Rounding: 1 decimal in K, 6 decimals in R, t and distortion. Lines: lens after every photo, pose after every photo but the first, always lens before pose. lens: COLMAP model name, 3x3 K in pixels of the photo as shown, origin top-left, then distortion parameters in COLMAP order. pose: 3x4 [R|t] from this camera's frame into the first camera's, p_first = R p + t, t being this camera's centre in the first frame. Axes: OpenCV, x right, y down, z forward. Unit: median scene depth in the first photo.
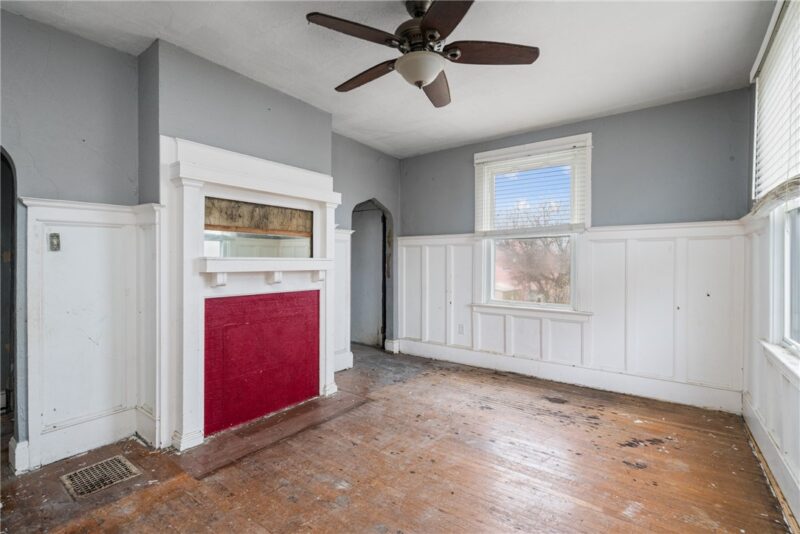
lens RADIAL K [[385.2, 0, 387.4], [0, 385.2, 260.5], [0, 0, 1]] dist [-0.005262, 0.000498]
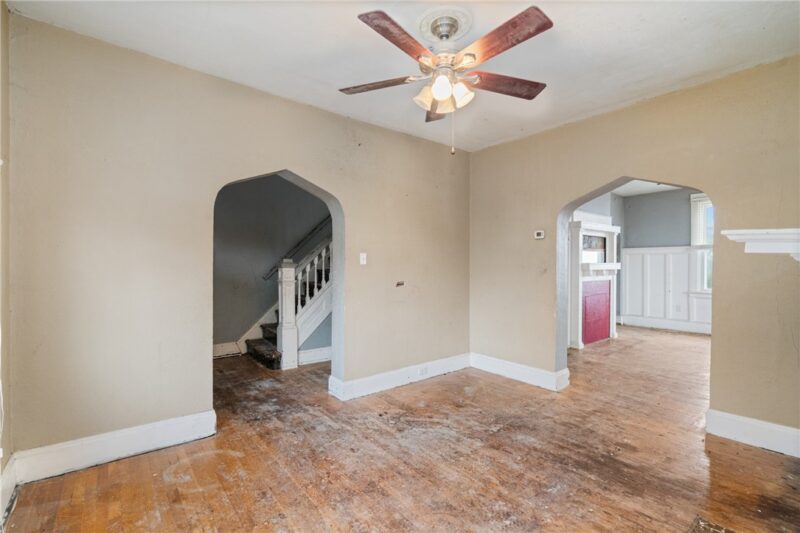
lens RADIAL K [[363.4, 0, 398.7], [0, 363.4, 265.0], [0, 0, 1]] dist [-0.001535, 0.000393]
pose [[0.968964, -0.001470, -0.247199, -0.560187], [0.002739, 0.999985, 0.004787, -0.005548], [0.247188, -0.005315, 0.968953, -0.716805]]
